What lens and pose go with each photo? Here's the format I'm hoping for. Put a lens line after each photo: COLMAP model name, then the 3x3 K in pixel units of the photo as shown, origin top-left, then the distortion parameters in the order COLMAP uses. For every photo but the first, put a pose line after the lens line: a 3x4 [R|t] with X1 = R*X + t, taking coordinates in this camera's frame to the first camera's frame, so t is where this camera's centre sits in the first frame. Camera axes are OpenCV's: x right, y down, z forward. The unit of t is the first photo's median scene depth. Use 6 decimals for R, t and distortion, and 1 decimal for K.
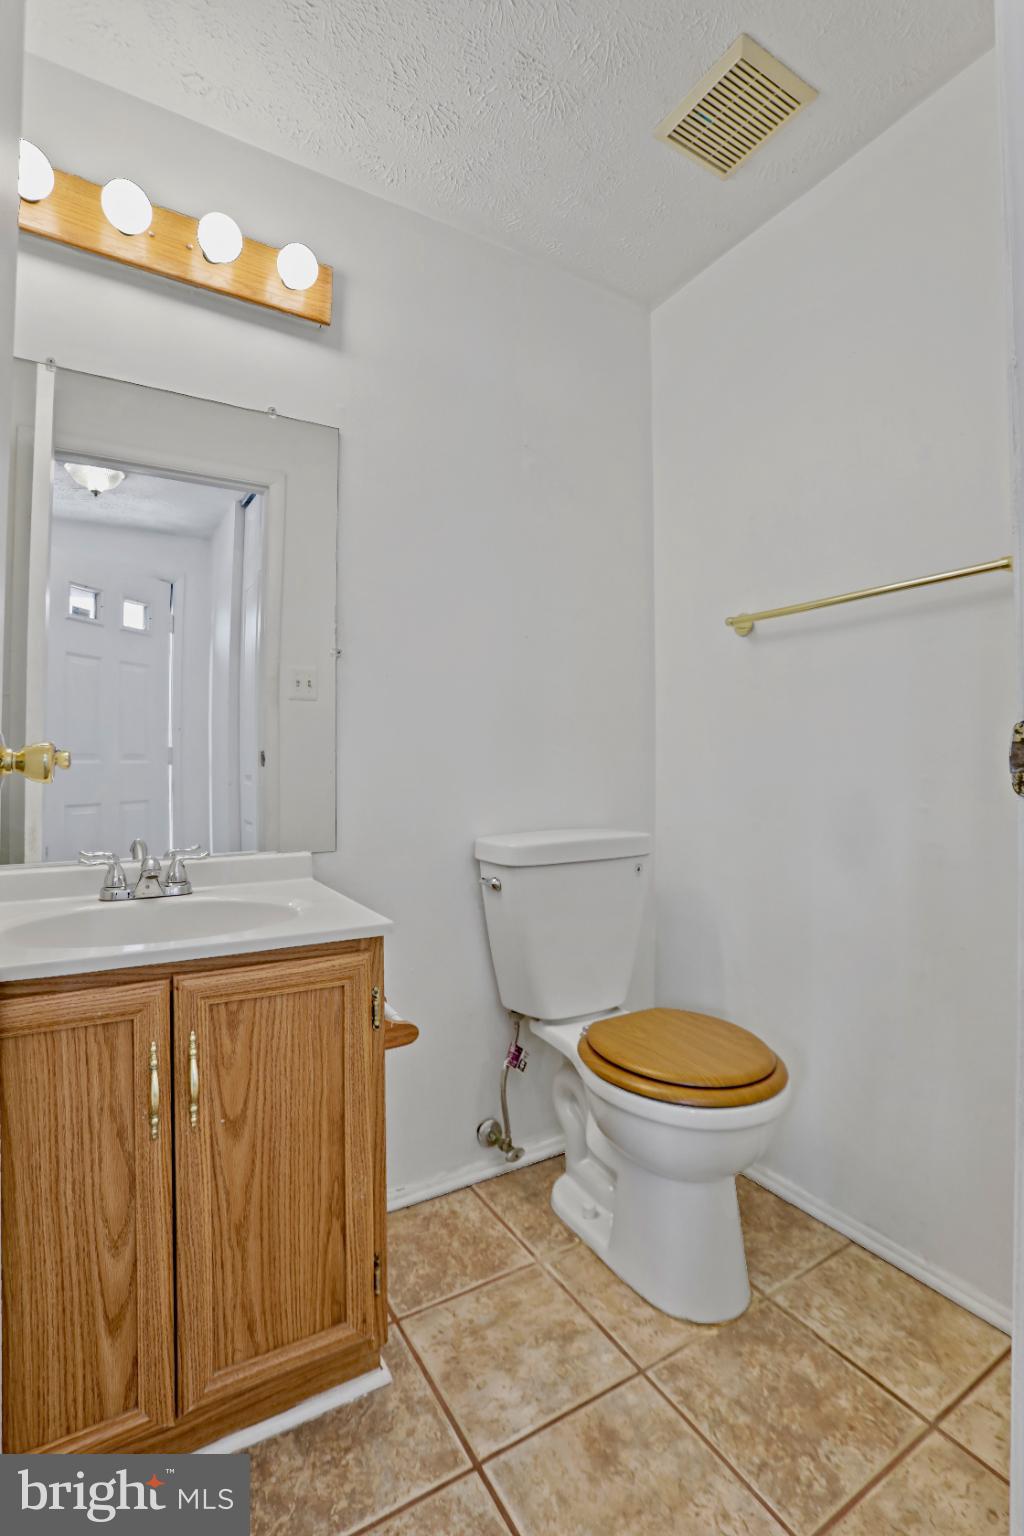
lens RADIAL K [[726.6, 0, 521.6], [0, 726.6, 728.8], [0, 0, 1]] dist [-0.080551, 0.034531]
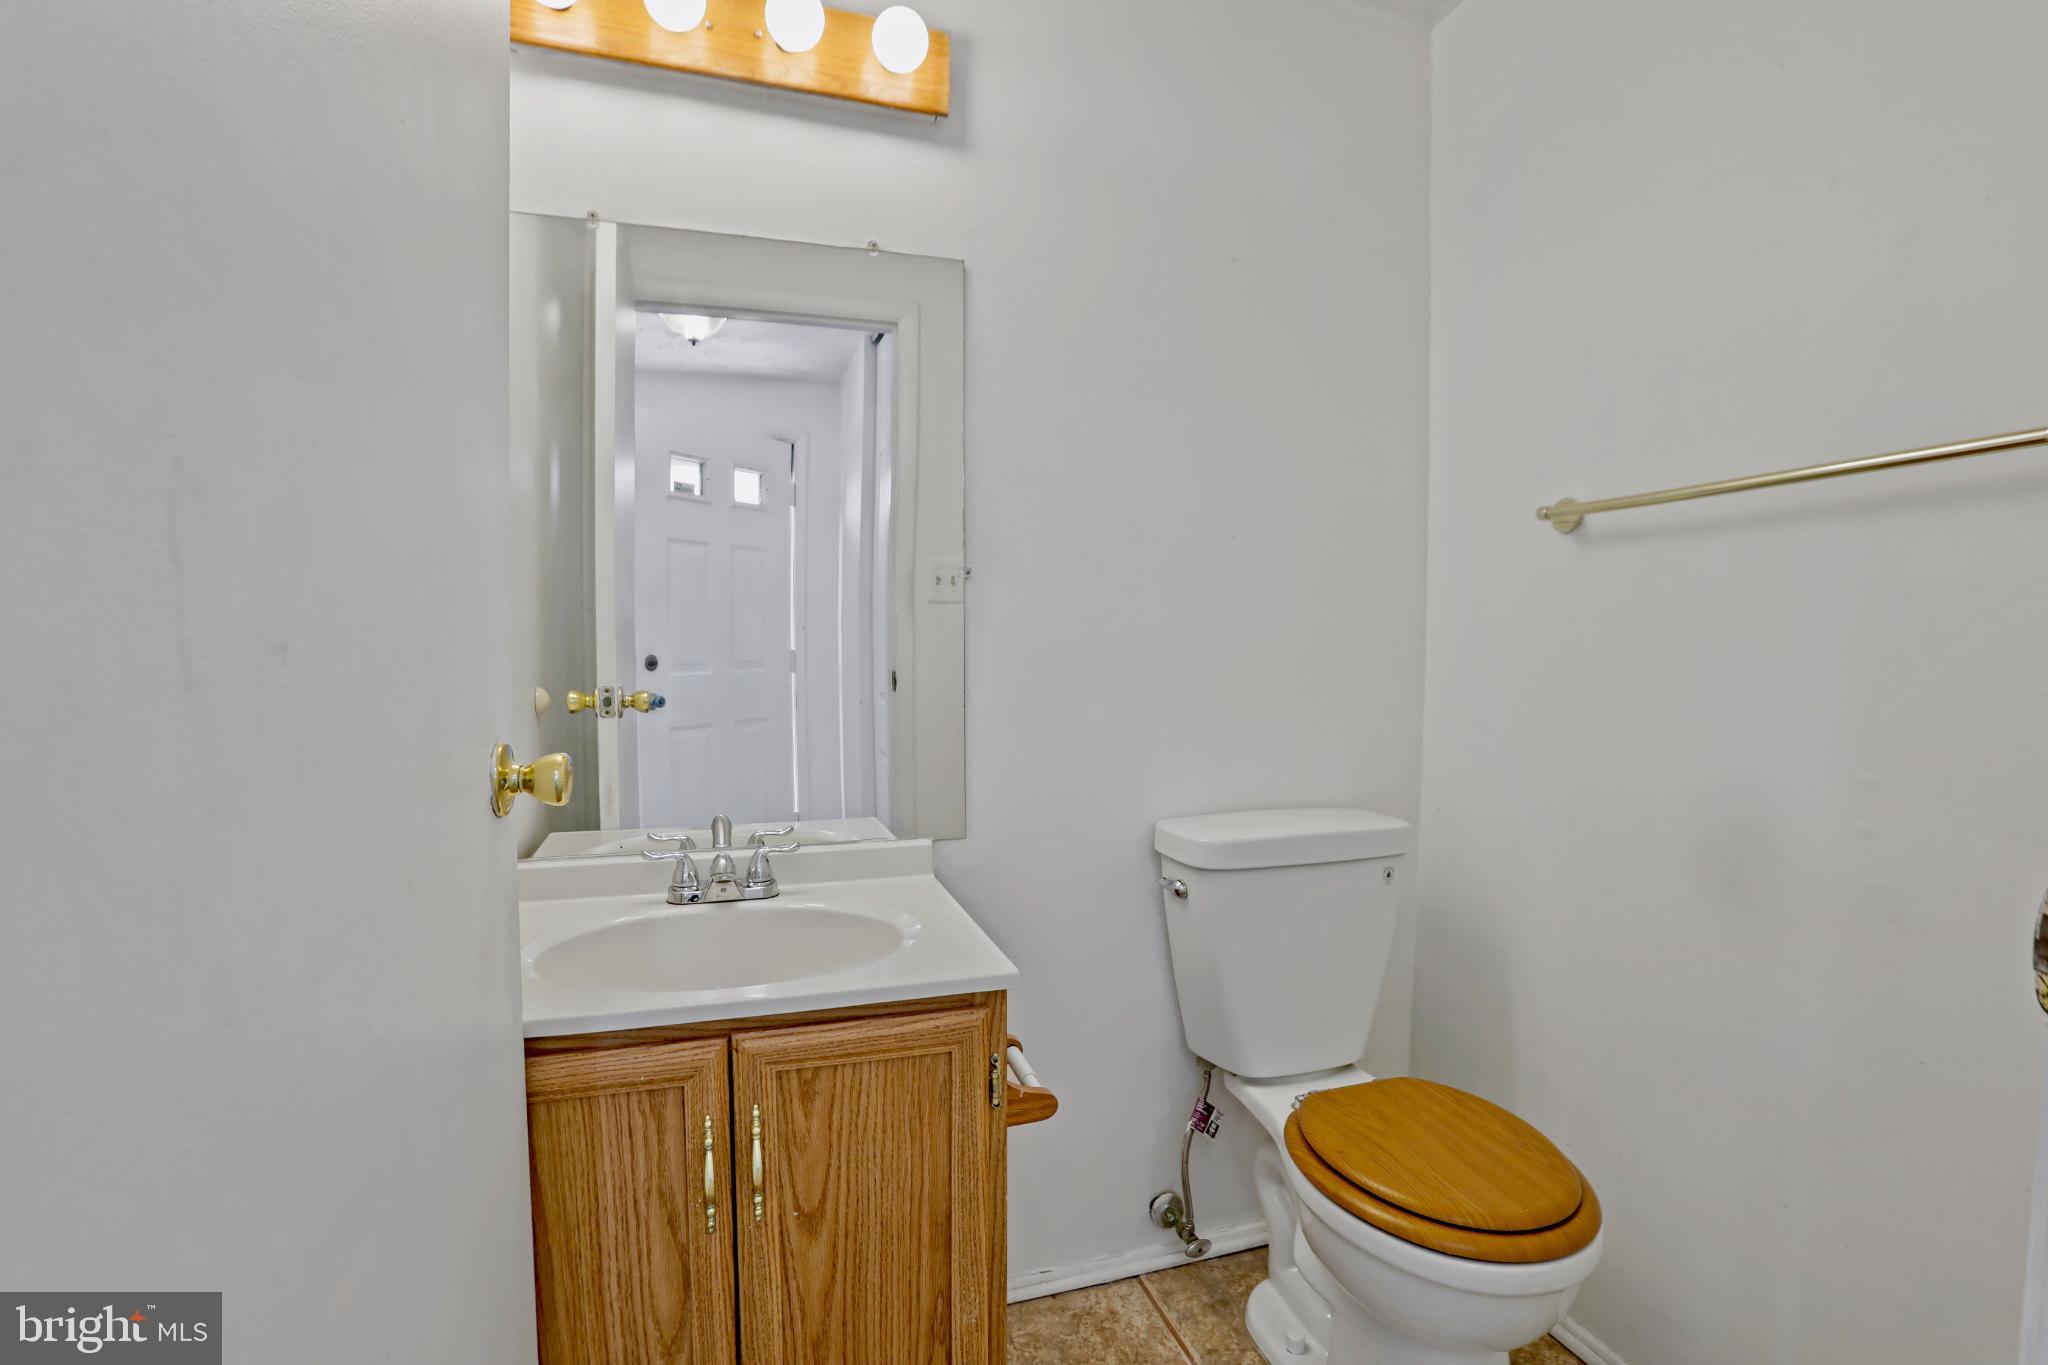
lens RADIAL K [[968.8, 0, 1015.4], [0, 968.8, 694.7], [0, 0, 1]] dist [-0.080551, 0.034531]
pose [[0.972244, 0.017593, -0.233305, 0.037285], [-0.000100, 0.997200, 0.074780, -0.074767], [0.233968, -0.072681, 0.969524, 0.058331]]
